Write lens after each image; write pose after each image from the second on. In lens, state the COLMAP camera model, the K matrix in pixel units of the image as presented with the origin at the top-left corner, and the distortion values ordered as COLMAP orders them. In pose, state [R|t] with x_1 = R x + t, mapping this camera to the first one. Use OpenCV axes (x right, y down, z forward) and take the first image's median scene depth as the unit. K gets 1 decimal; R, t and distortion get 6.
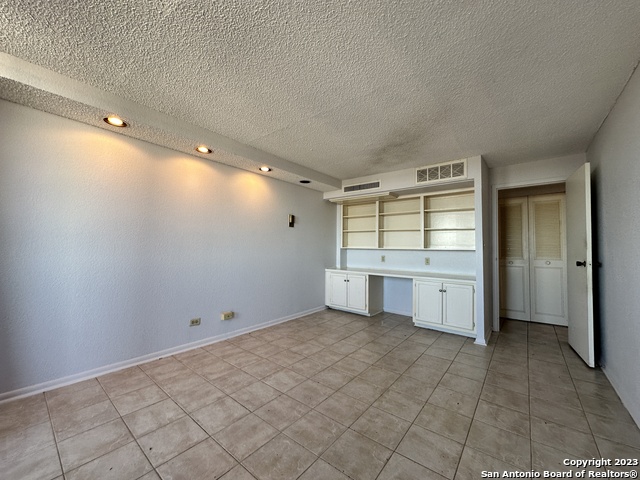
lens RADIAL K [[255.2, 0, 320.0], [0, 255.2, 240.0], [0, 0, 1]] dist [-0.000457, 0.000038]
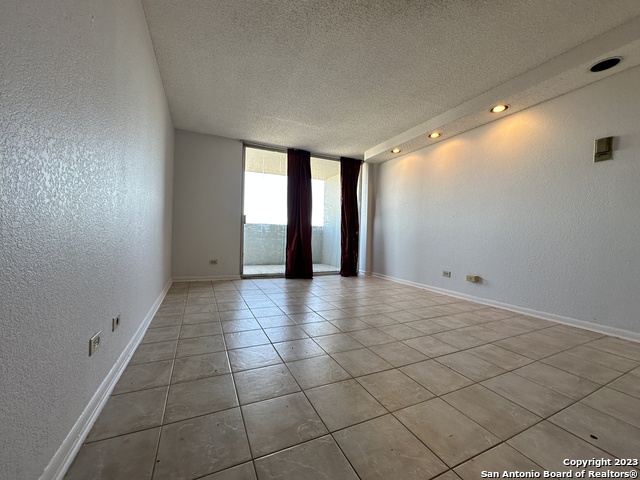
lens RADIAL K [[255.2, 0, 320.0], [0, 255.2, 240.0], [0, 0, 1]] dist [-0.000457, 0.000038]
pose [[-0.431986, -0.006363, -0.901858, 0.836822], [-0.001508, 0.999979, -0.006333, 0.159971], [0.901879, -0.001376, -0.431987, 0.934425]]
